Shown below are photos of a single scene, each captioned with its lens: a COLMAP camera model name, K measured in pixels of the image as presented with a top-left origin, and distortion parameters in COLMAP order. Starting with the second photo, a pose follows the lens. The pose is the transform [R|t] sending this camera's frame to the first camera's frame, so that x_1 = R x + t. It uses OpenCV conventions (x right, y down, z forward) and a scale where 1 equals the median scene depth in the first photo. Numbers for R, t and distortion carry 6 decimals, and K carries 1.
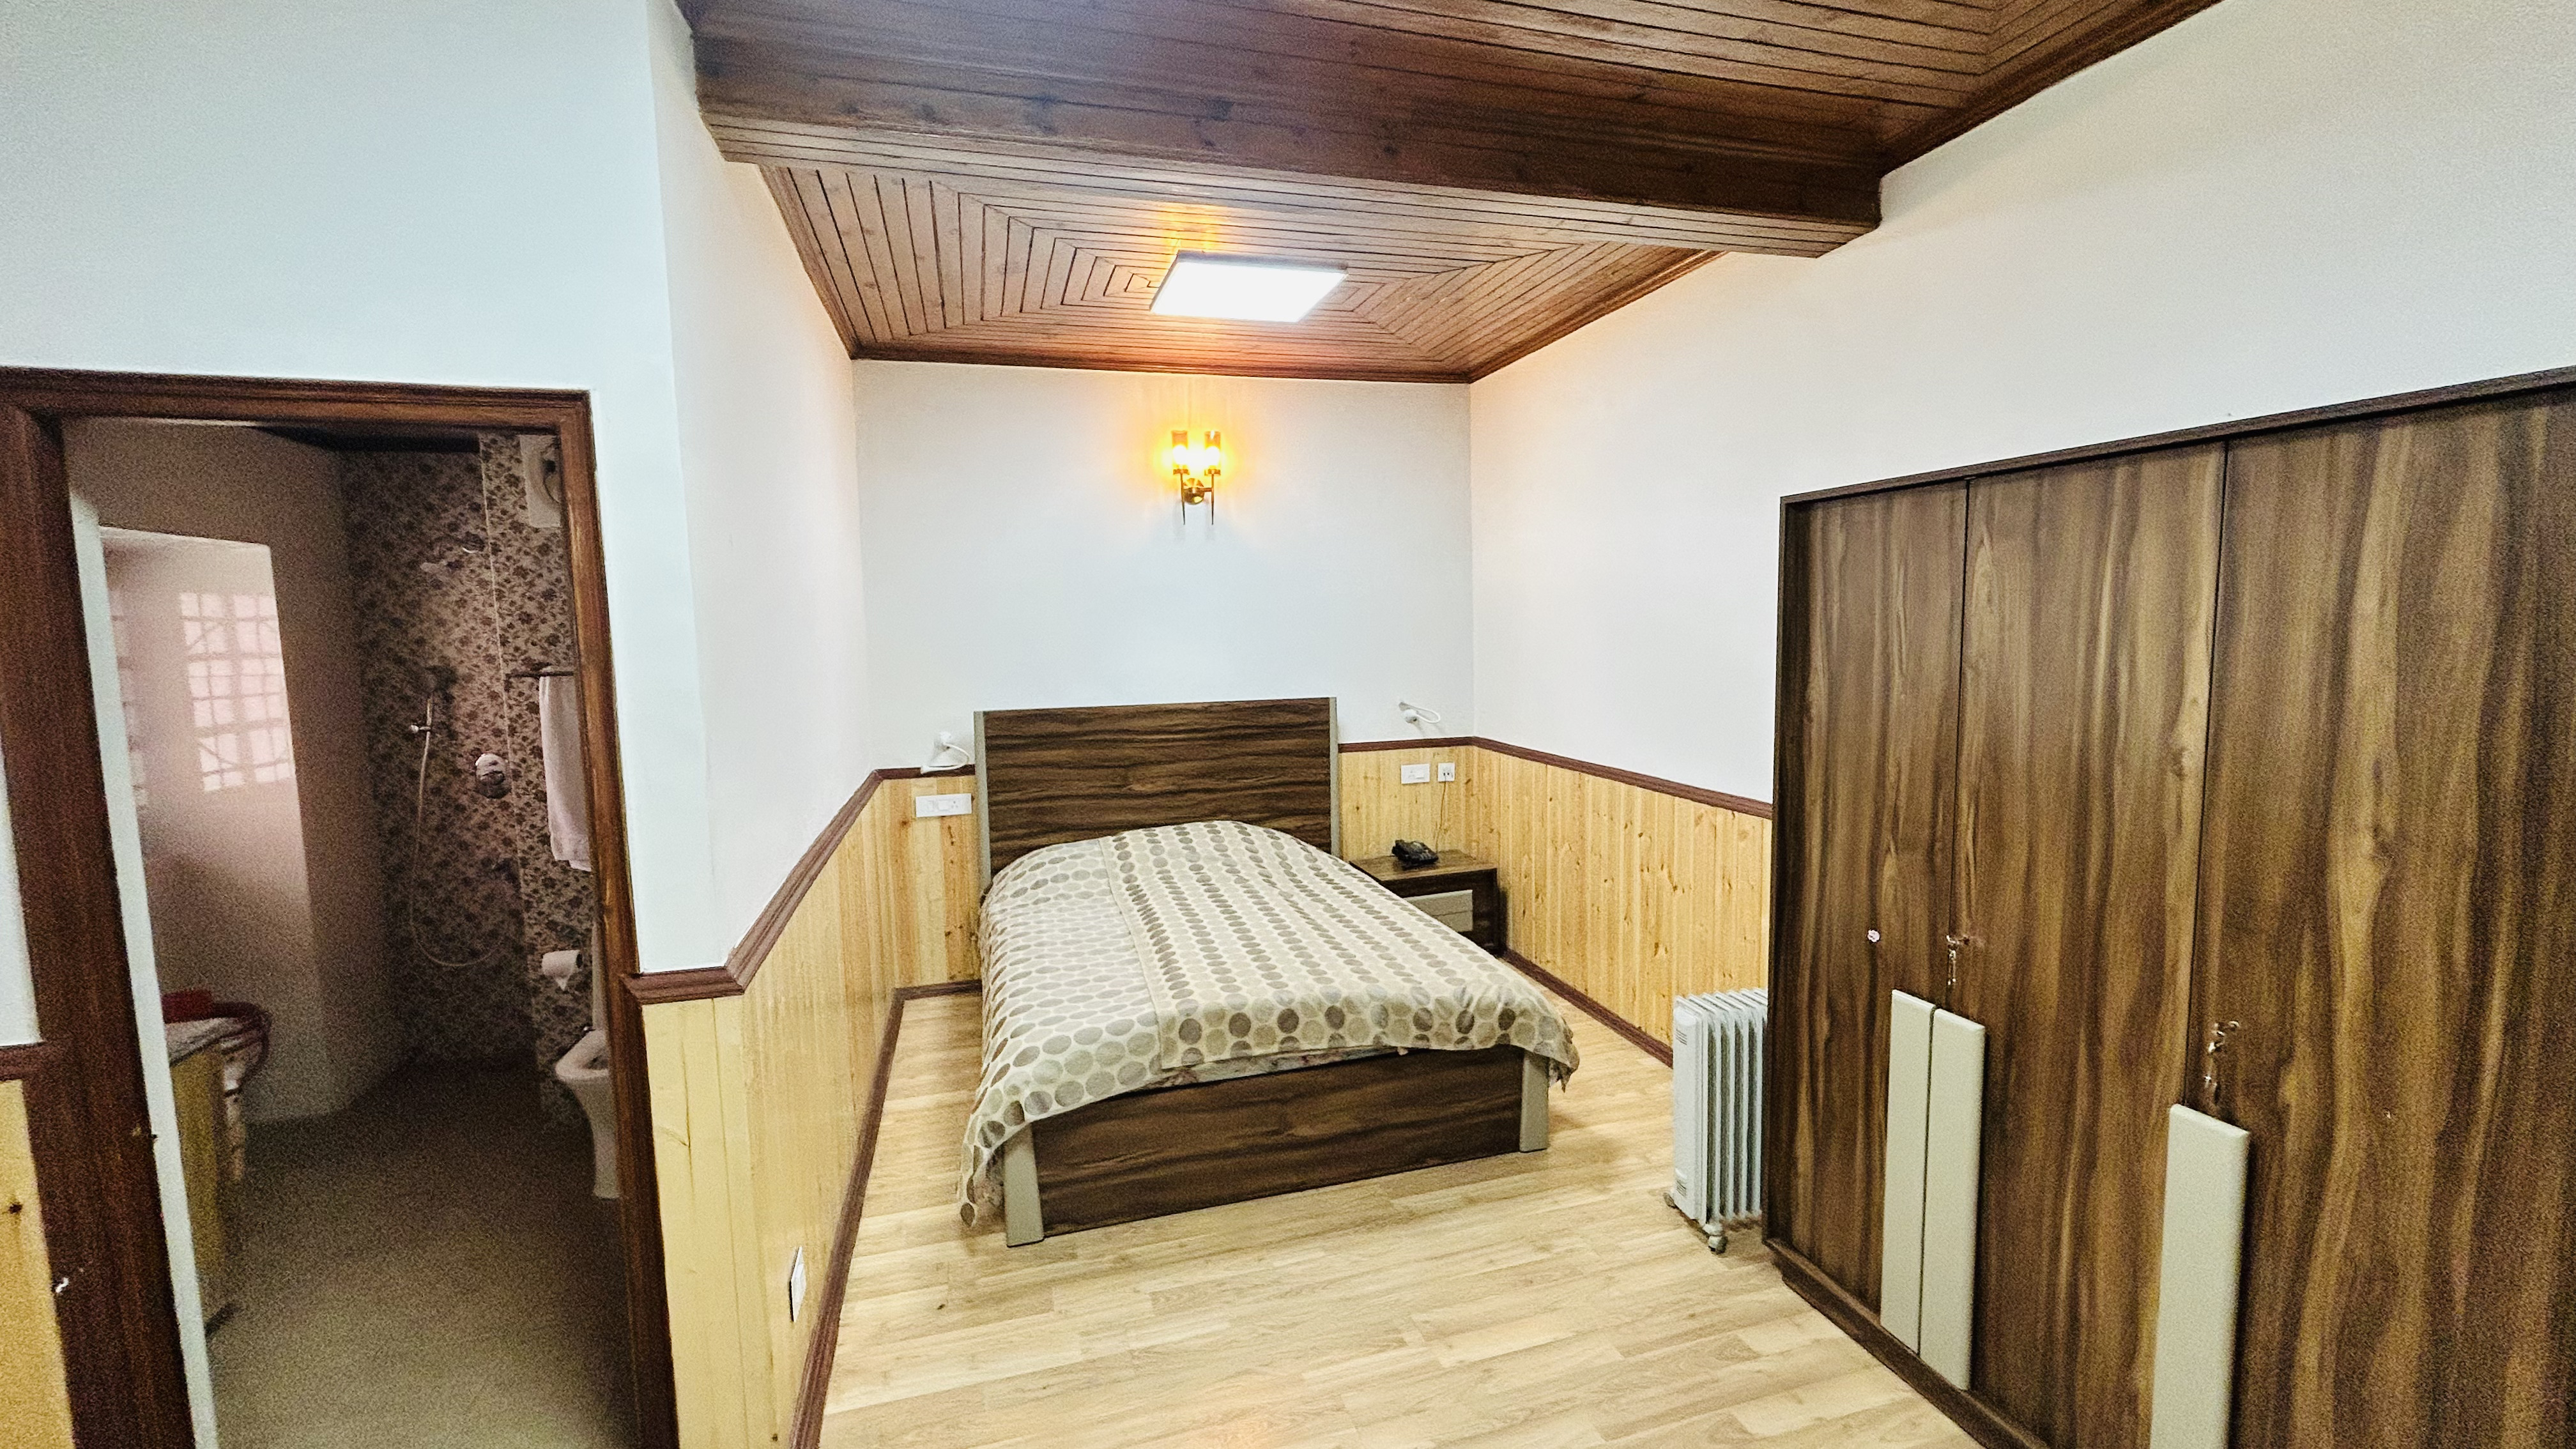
lens RADIAL K [[1043.5, 0, 1282.3], [0, 1043.5, 720.3], [0, 0, 1]] dist [-0.000944, 0.001228]
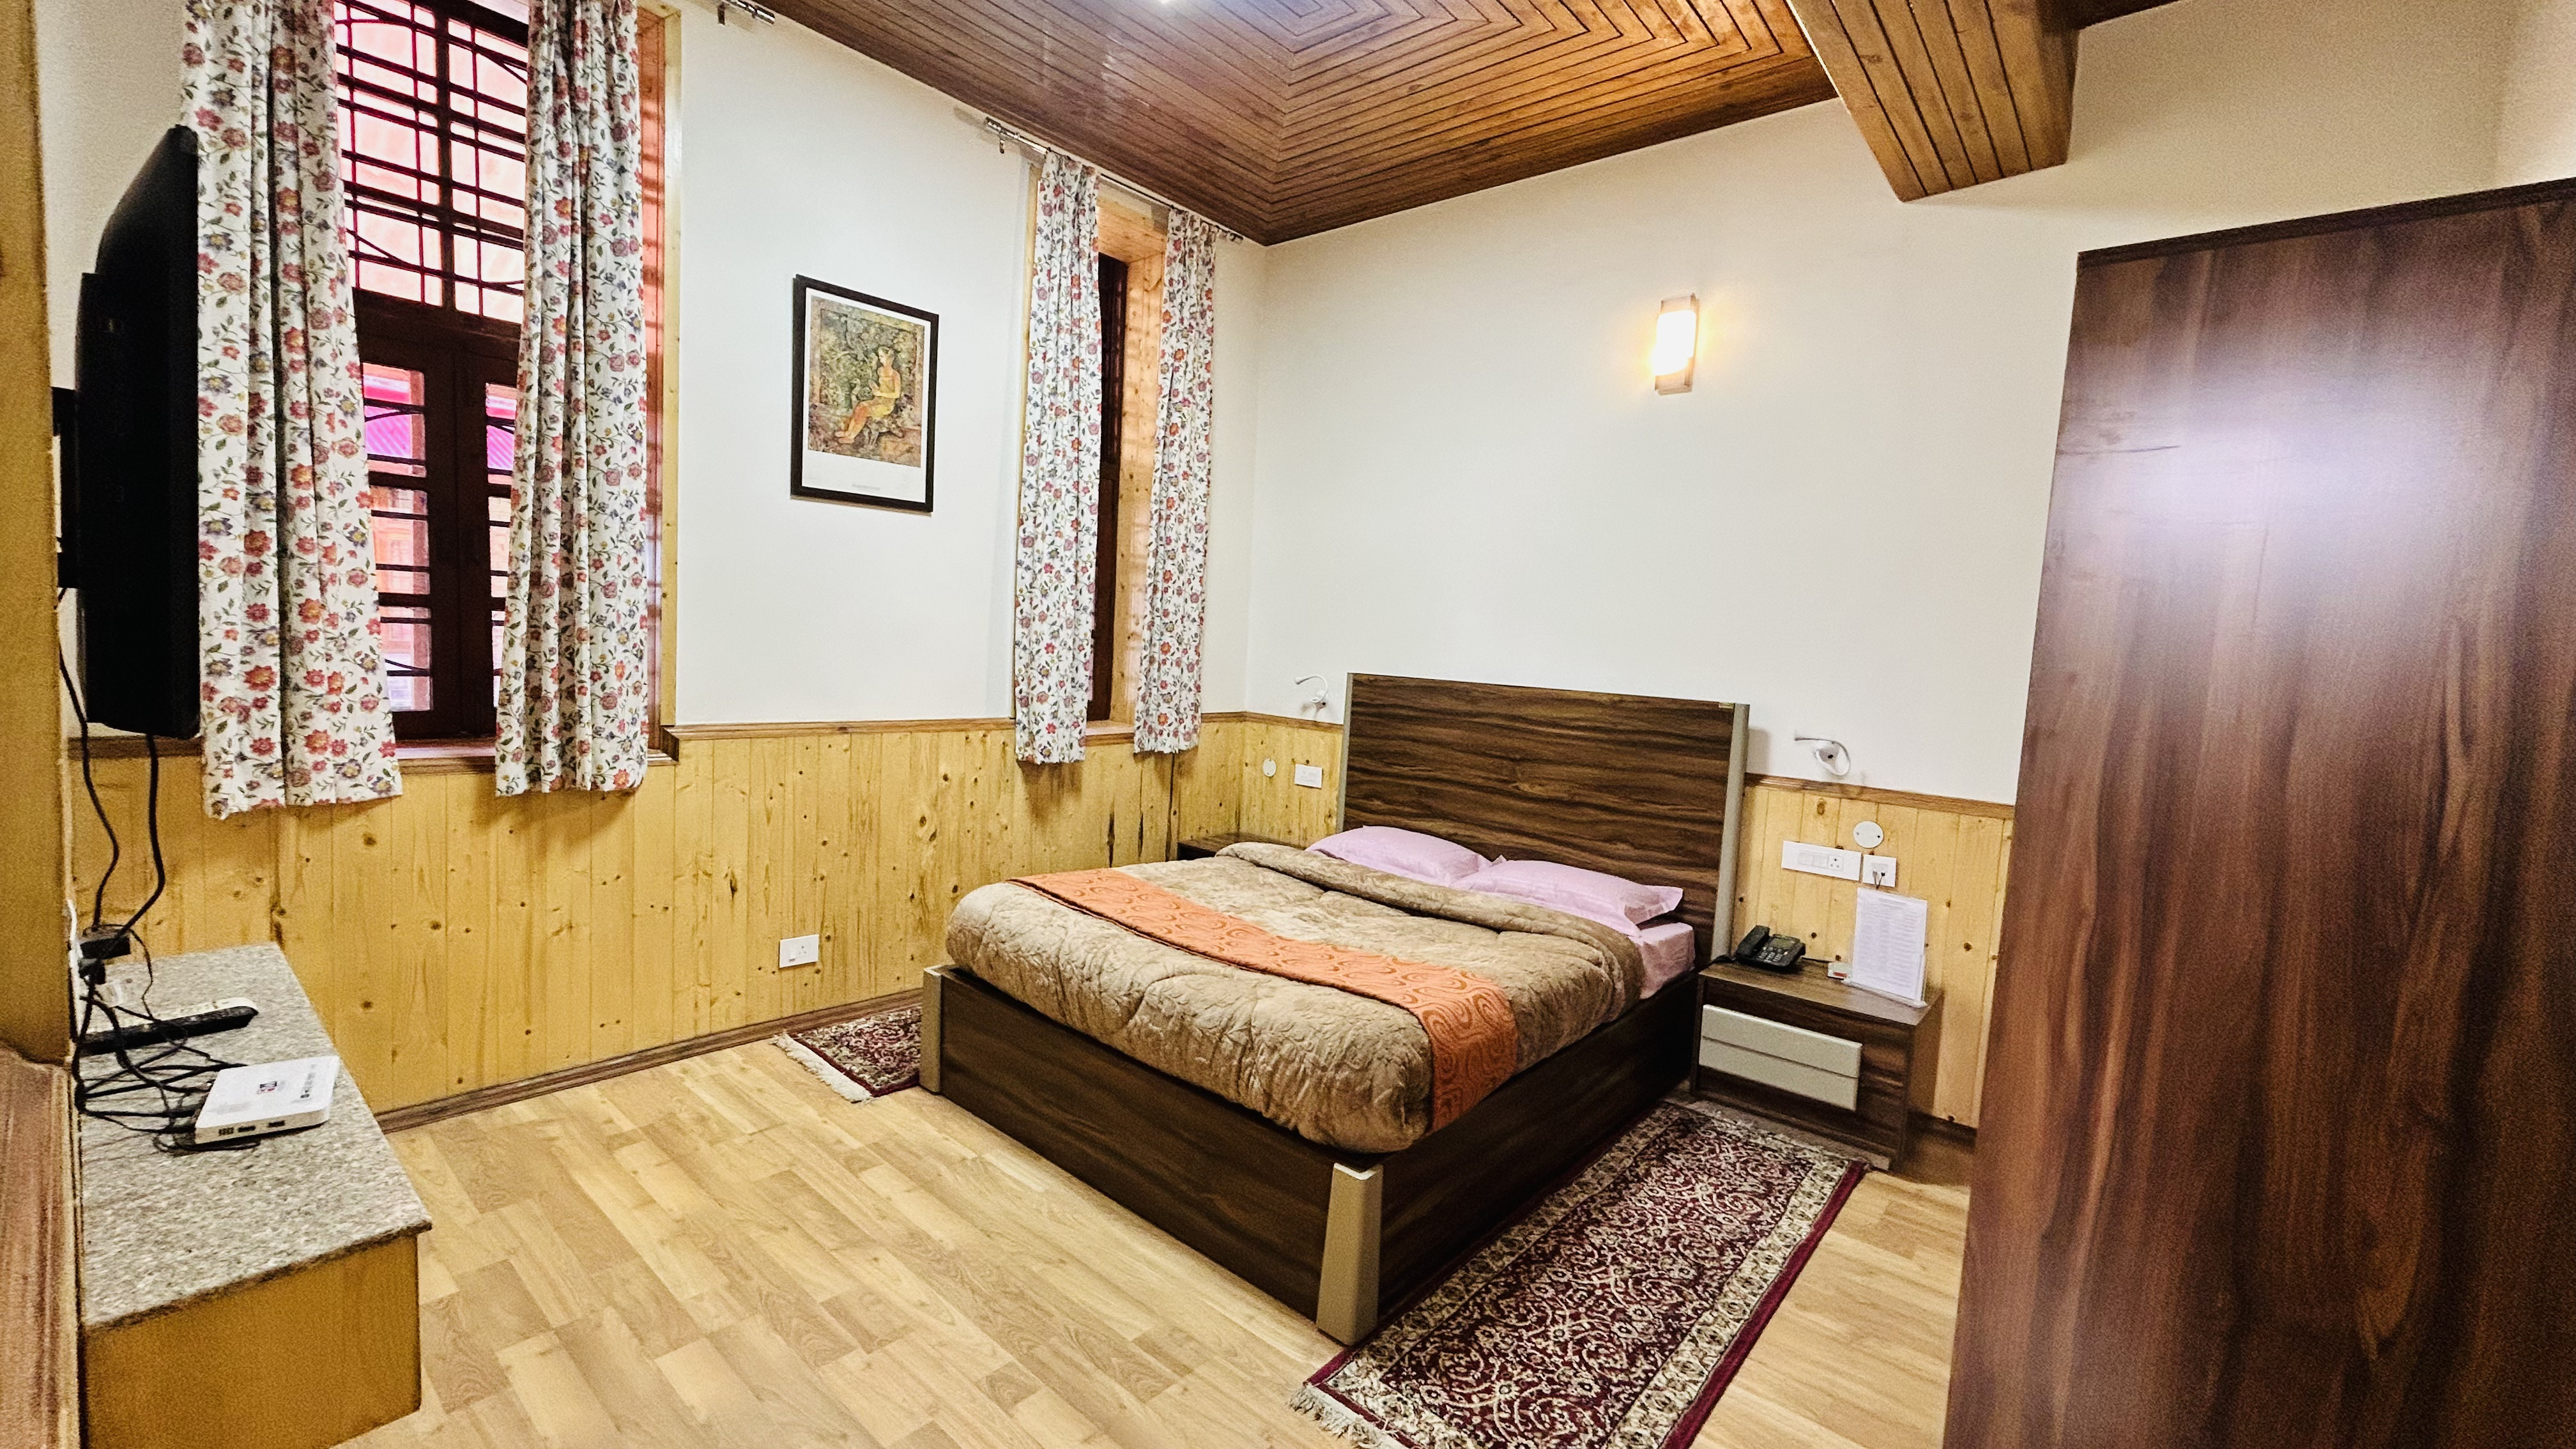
lens RADIAL K [[1043.5, 0, 1299.0], [0, 1043.5, 715.2], [0, 0, 1]] dist [-0.000944, 0.001228]
pose [[0.551626, 0.114017, -0.826262, 0.448192], [-0.127259, 0.990520, 0.051723, -0.012855], [0.824327, 0.076618, 0.560906, 0.382310]]
